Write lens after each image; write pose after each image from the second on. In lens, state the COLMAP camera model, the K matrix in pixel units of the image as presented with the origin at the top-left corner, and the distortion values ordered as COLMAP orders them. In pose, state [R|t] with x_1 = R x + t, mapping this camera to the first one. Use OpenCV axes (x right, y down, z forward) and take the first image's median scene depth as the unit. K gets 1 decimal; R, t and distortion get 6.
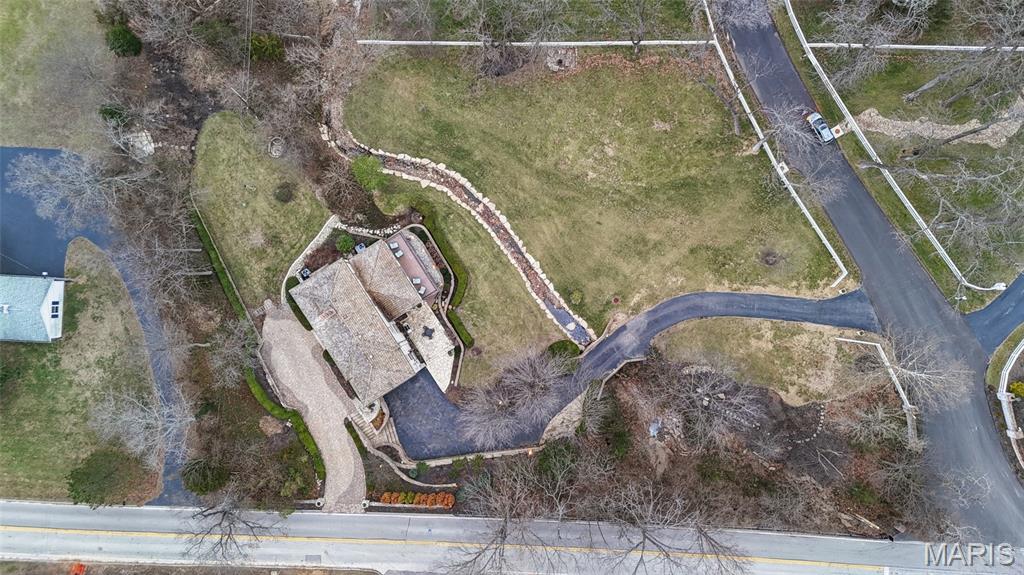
lens RADIAL K [[746.9, 0, 513.7], [0, 746.9, 291.3], [0, 0, 1]] dist [0.114551, -0.148539]
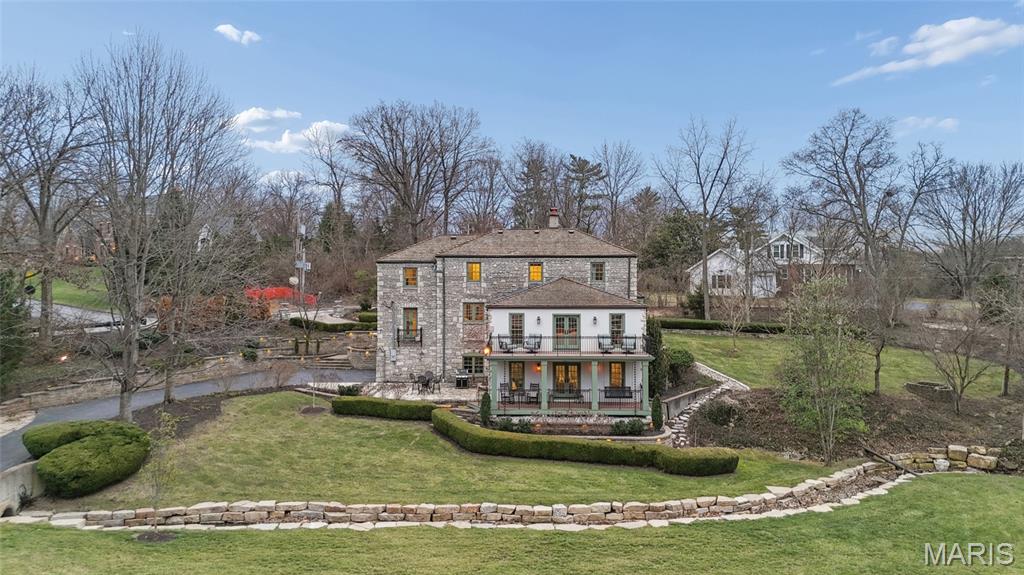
lens RADIAL K [[753.3, 0, 513.7], [0, 753.3, 268.4], [0, 0, 1]] dist [0.096115, -0.106150]
pose [[-0.551719, 0.009142, -0.833980, 0.235330], [-0.833909, 0.010988, 0.551793, -0.240183], [0.014208, 0.999898, 0.001561, 0.919879]]
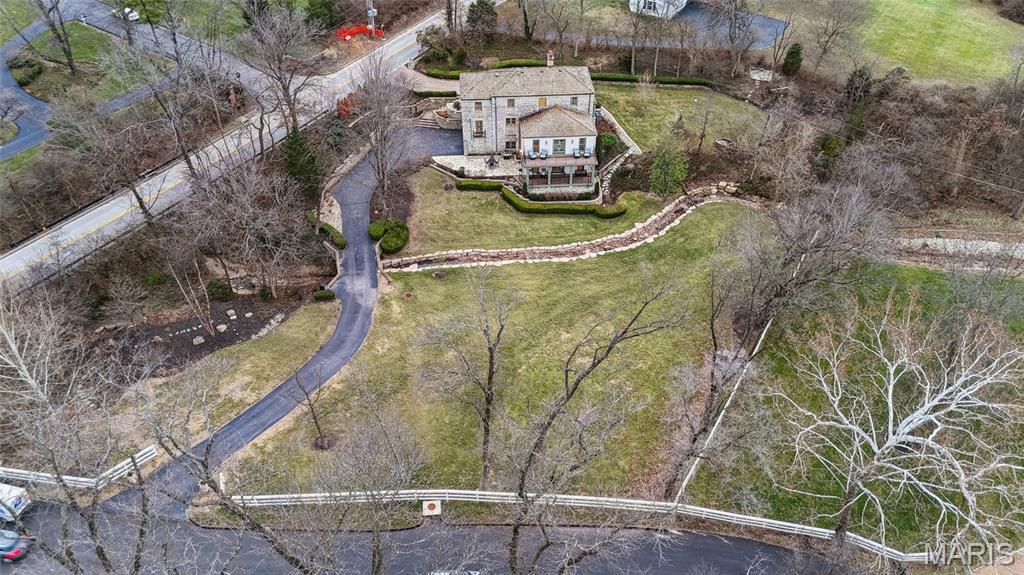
lens RADIAL K [[746.9, 0, 513.7], [0, 746.9, 291.3], [0, 0, 1]] dist [0.114551, -0.148539]
pose [[-0.483335, 0.588872, -0.647779, 0.594404], [-0.875331, -0.313645, 0.367999, -0.375989], [0.013532, 0.744887, 0.667053, 0.469128]]
